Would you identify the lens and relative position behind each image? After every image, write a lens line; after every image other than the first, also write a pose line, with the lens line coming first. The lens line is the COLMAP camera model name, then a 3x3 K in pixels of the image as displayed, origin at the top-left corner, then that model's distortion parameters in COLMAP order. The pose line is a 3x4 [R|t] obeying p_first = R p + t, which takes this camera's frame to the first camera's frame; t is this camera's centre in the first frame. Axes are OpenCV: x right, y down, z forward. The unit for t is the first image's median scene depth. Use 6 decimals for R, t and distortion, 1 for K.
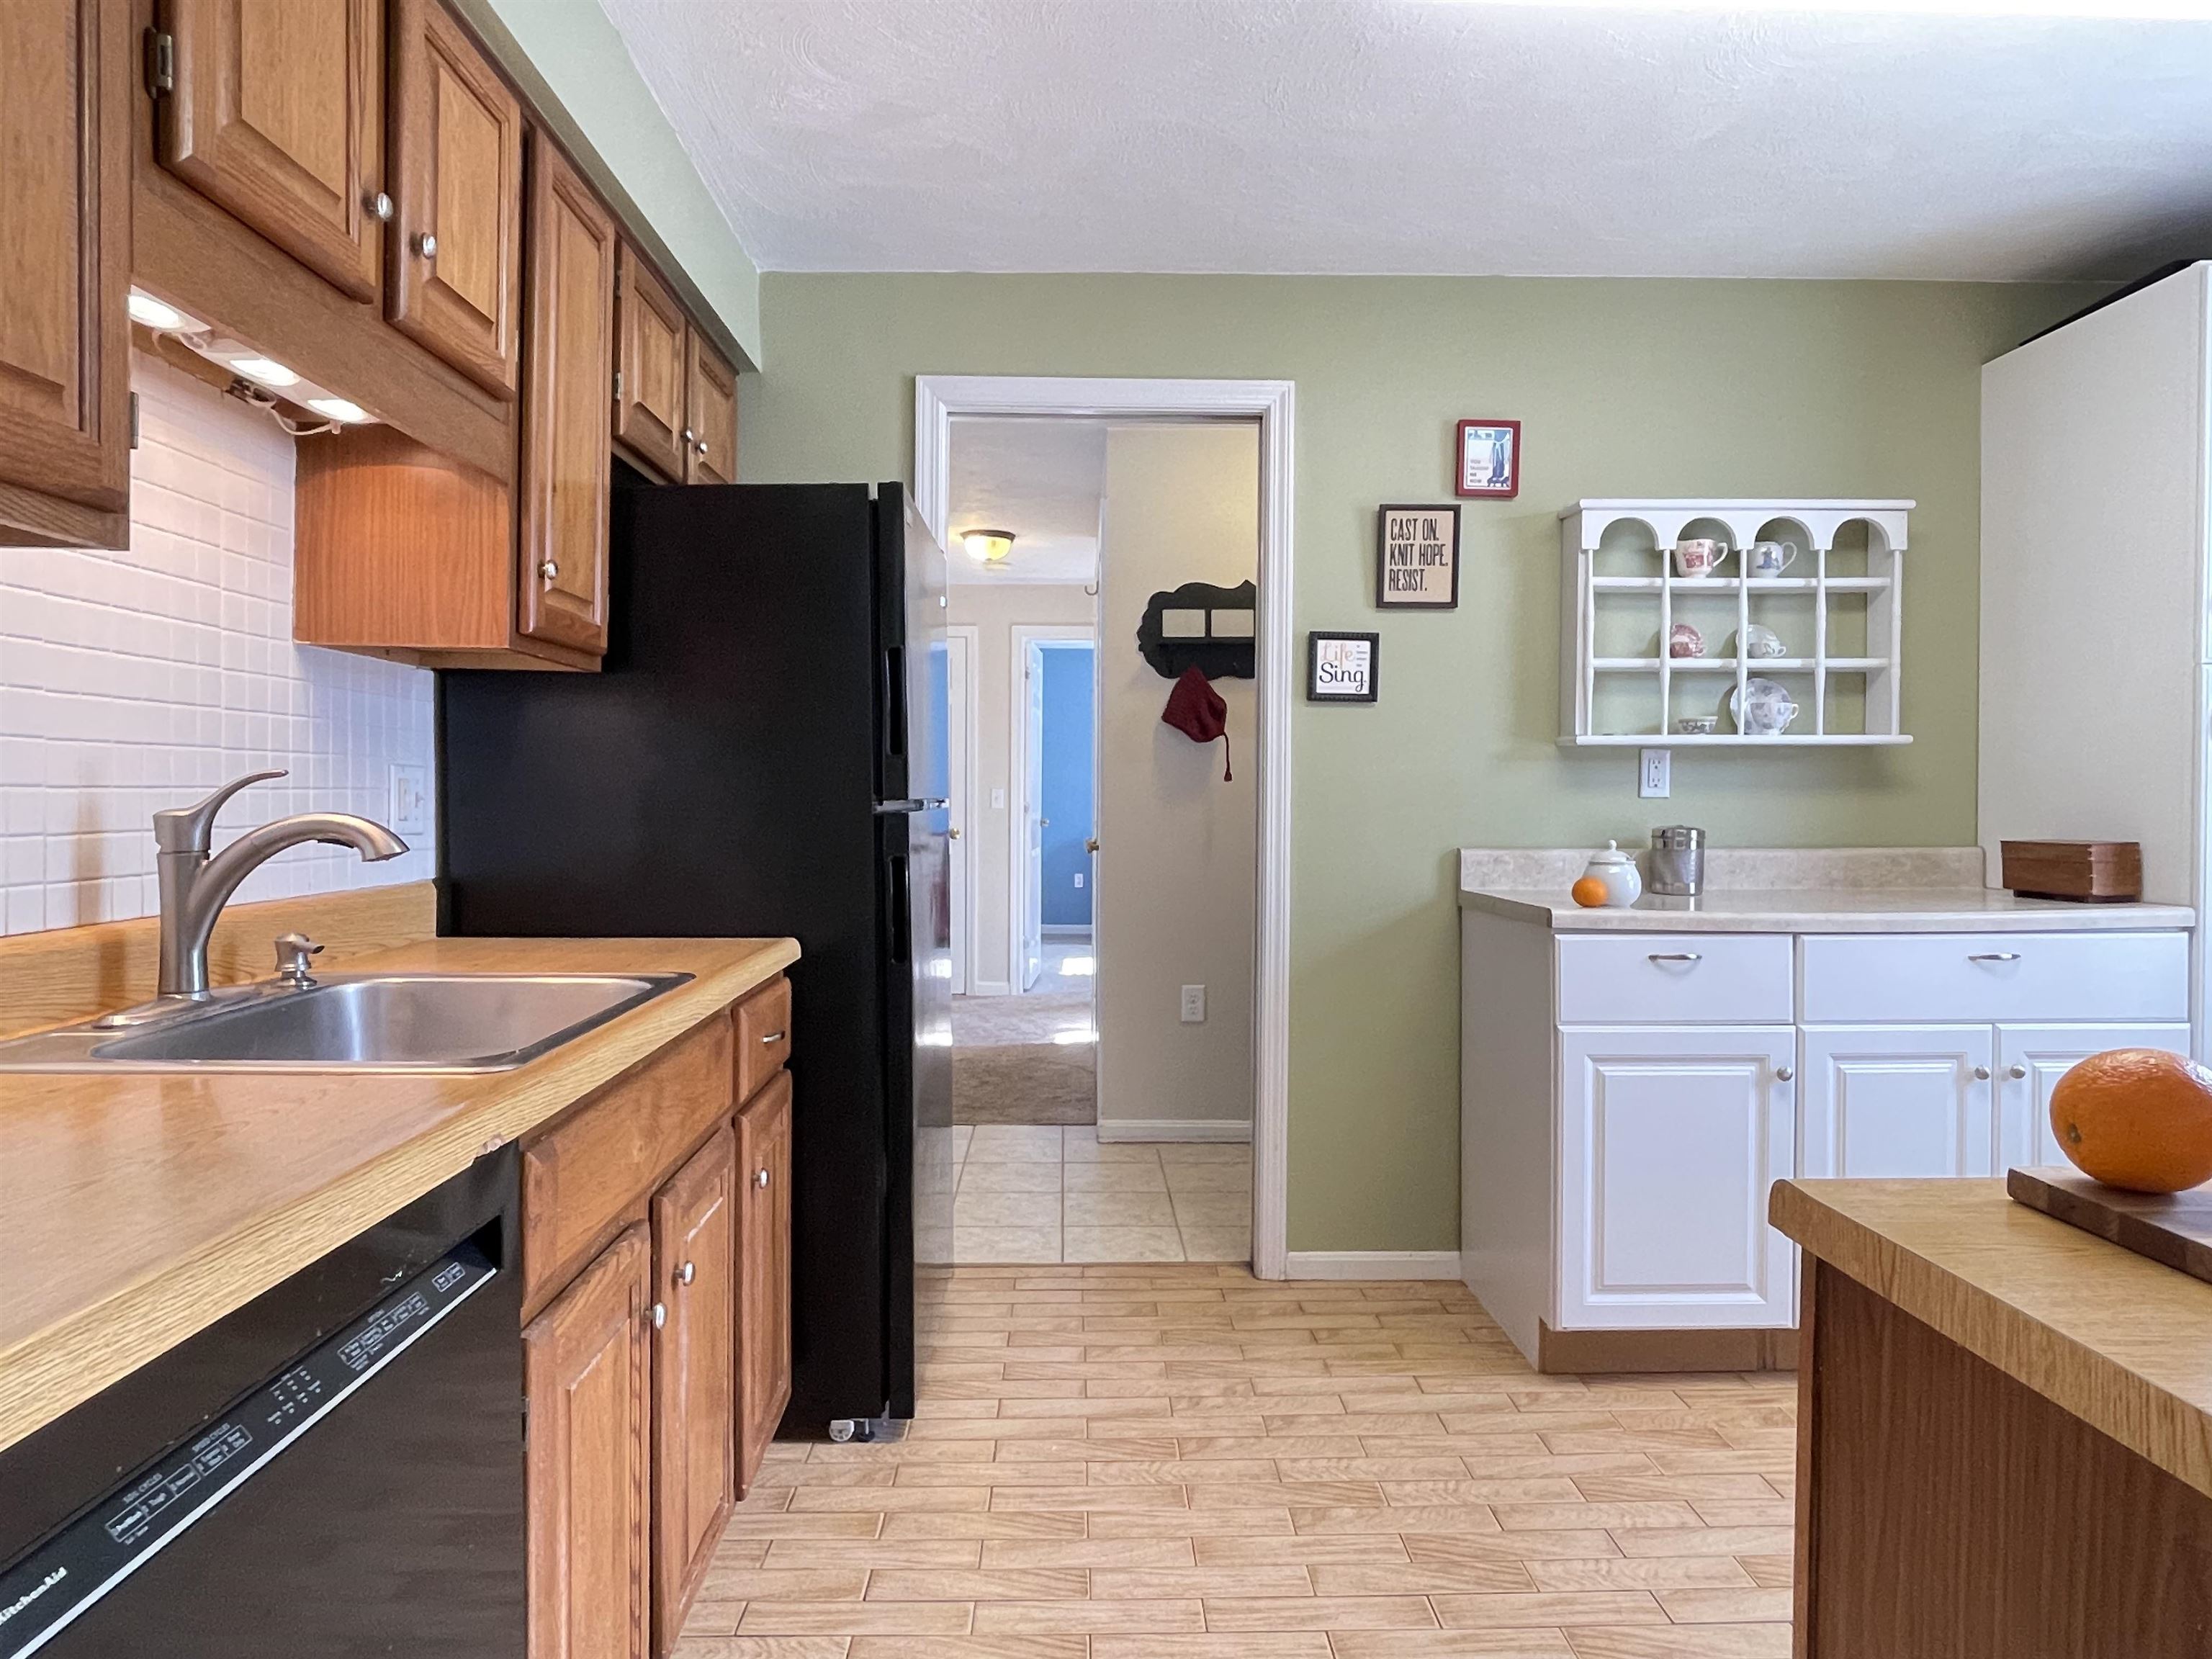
lens RADIAL K [[1349.2, 0, 1106.0], [0, 1349.2, 829.5], [0, 0, 1]] dist [-0.003630, -0.001411]
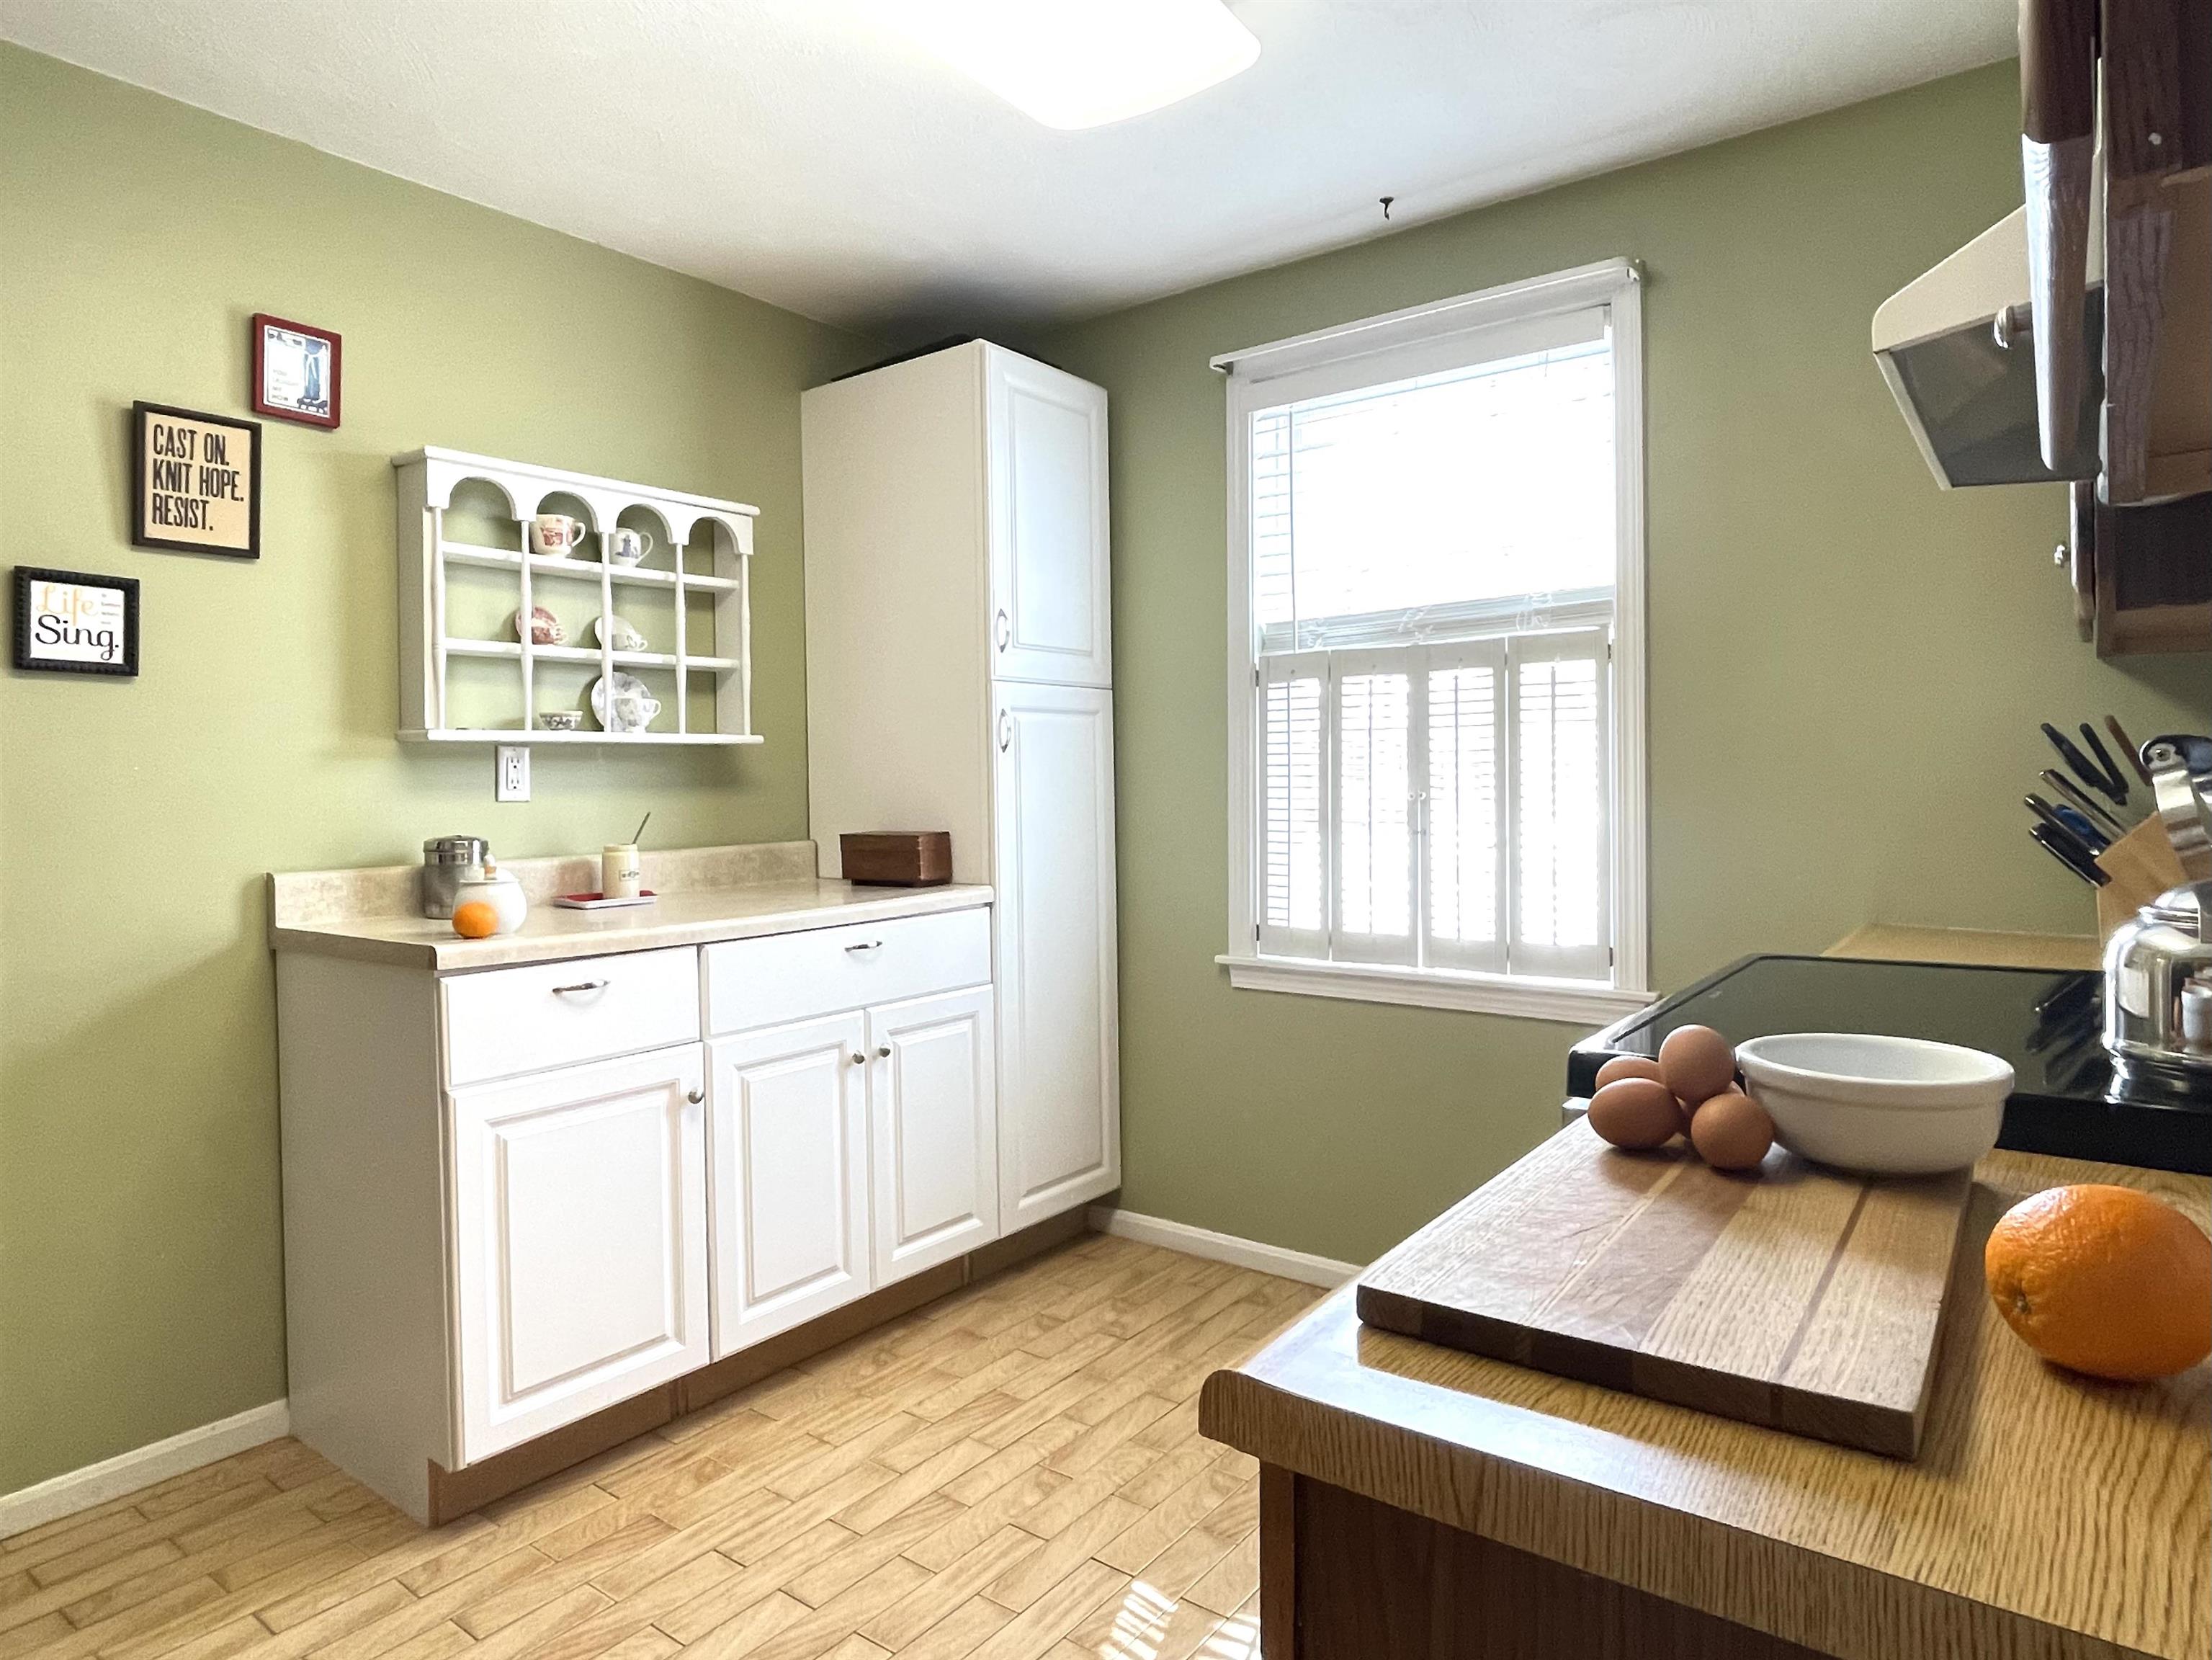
lens RADIAL K [[1297.1, 0, 1101.8], [0, 1297.1, 798.0], [0, 0, 1]] dist [-0.013292, 0.001514]
pose [[0.624121, -0.020361, 0.781063, -0.014379], [0.034826, 0.999392, -0.001775, -0.011134], [-0.780552, 0.028309, 0.624450, 0.178070]]
